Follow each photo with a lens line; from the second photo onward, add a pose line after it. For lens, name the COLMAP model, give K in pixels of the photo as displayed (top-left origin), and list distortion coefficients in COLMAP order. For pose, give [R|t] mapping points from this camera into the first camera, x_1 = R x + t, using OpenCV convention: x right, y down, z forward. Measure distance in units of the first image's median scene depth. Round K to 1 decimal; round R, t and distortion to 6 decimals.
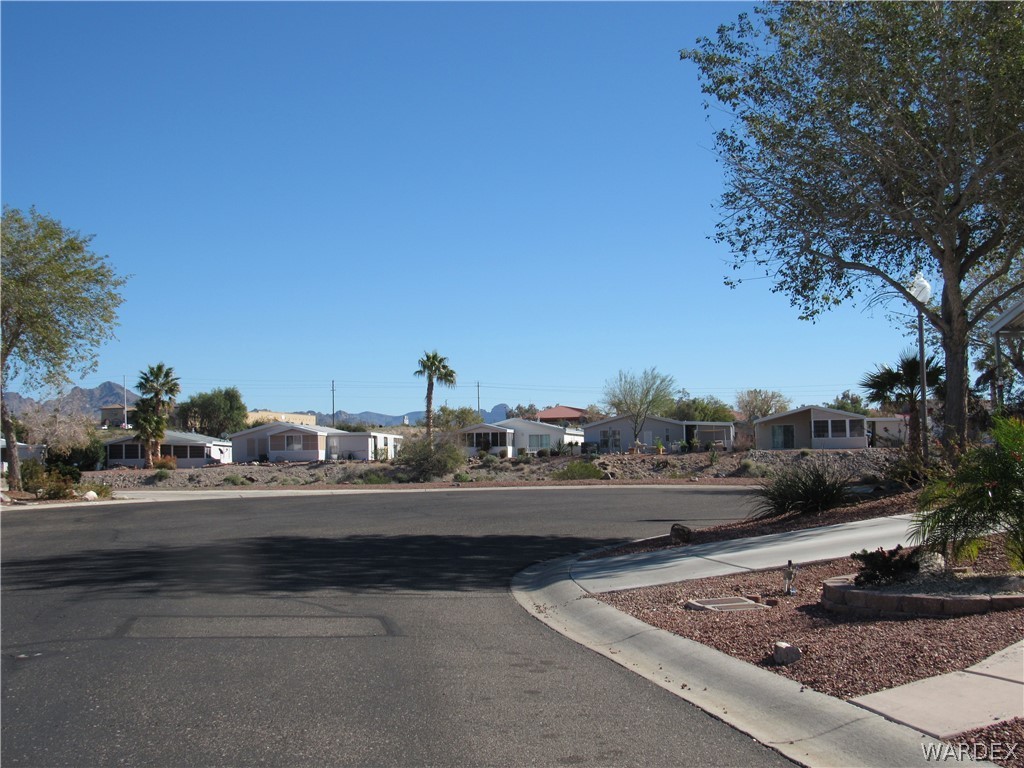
lens RADIAL K [[1330.0, 0, 514.5], [0, 1330.0, 384.7], [0, 0, 1]] dist [-0.069388, 0.000000]
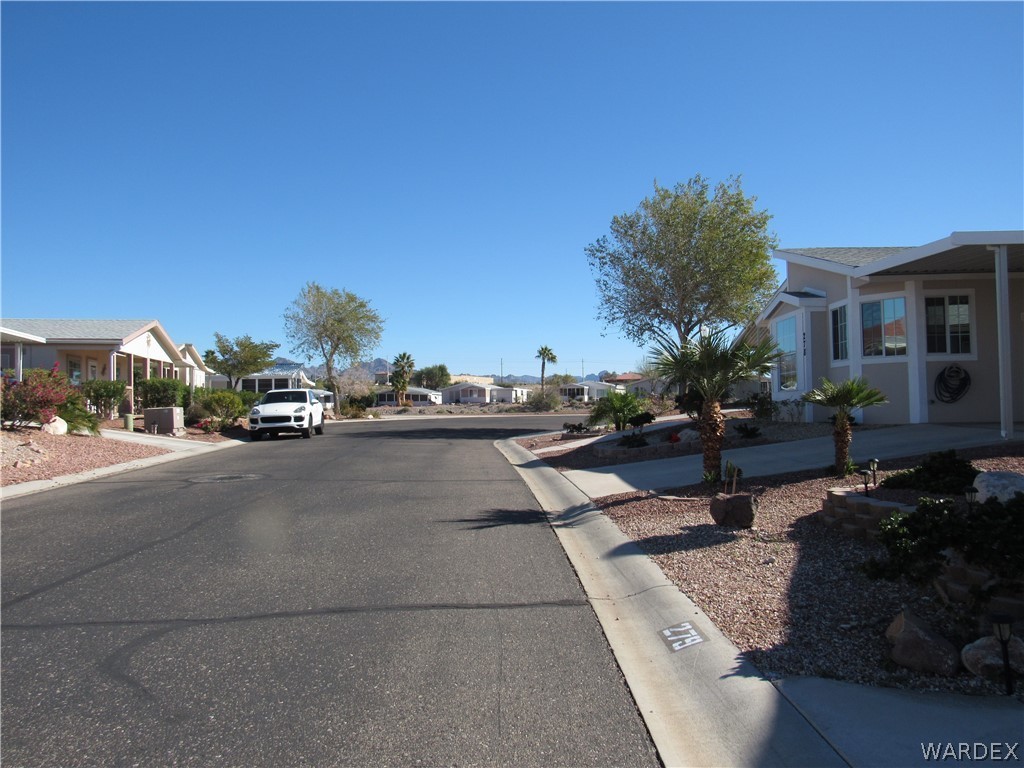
lens RADIAL K [[785.9, 0, 509.7], [0, 785.9, 384.8], [0, 0, 1]] dist [0.001248, 0.000055]
pose [[0.991095, 0.002248, -0.133138, 0.038283], [0.002144, 0.999459, 0.032834, -0.005791], [0.133140, -0.032827, 0.990553, -0.121709]]
